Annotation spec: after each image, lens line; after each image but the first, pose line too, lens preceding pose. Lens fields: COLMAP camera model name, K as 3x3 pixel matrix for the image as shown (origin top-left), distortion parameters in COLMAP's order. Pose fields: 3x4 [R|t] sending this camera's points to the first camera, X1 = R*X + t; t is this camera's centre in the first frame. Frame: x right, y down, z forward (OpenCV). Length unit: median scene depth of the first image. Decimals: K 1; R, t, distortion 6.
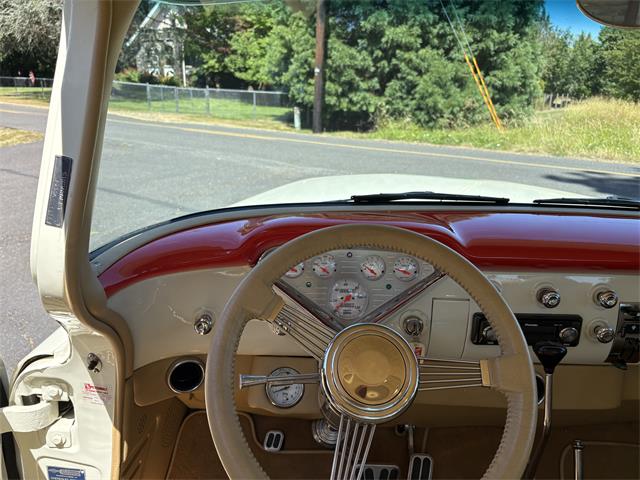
lens RADIAL K [[488.0, 0, 325.7], [0, 488.0, 240.4], [0, 0, 1]] dist [0.010662, -0.001472]
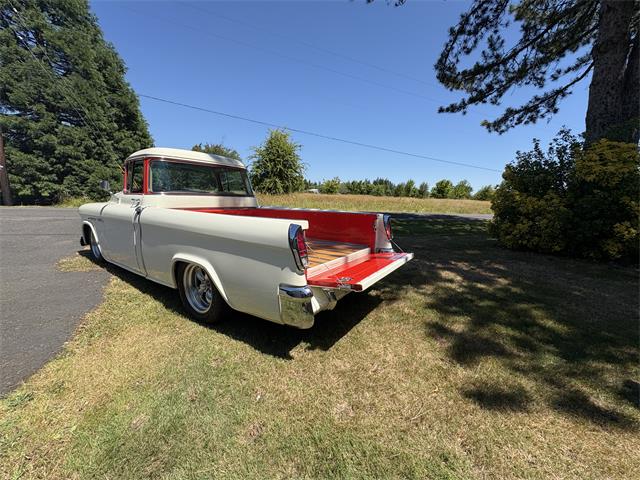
lens RADIAL K [[255.7, 0, 318.9], [0, 255.7, 240.1], [0, 0, 1]] dist [0.000960, -0.000573]
pose [[0.583418, -0.152102, 0.797802, -0.102602], [0.221069, 0.974958, 0.024213, 0.070202], [-0.781506, 0.162243, 0.602433, -0.203034]]
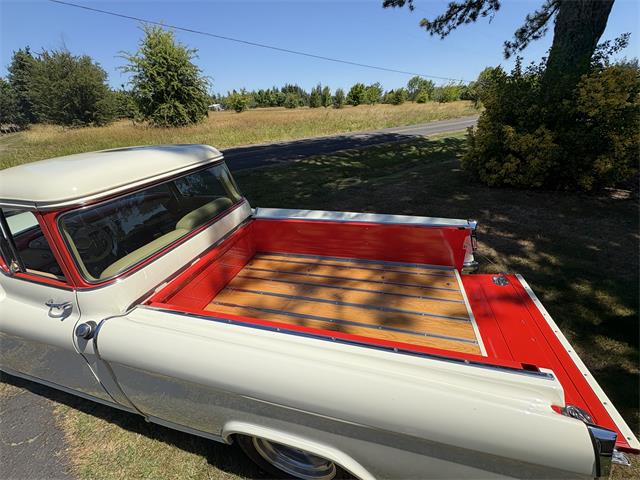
lens RADIAL K [[257.1, 0, 317.7], [0, 257.1, 236.3], [0, 0, 1]] dist [0.002132, 0.000305]
pose [[0.291606, -0.472664, 0.831598, -0.064554], [0.330698, 0.865590, 0.376022, -0.003095], [-0.897555, 0.165357, 0.408720, -0.115350]]
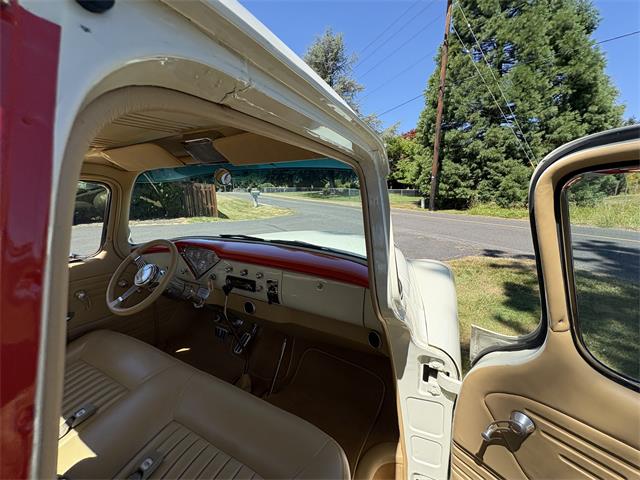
lens RADIAL K [[256.0, 0, 318.7], [0, 256.0, 239.0], [0, 0, 1]] dist [0.000003, -0.000465]
pose [[0.874340, 0.052970, -0.482415, 0.077181], [-0.103760, 0.991445, -0.079193, -0.000140], [0.474093, 0.119296, 0.872355, -0.006014]]
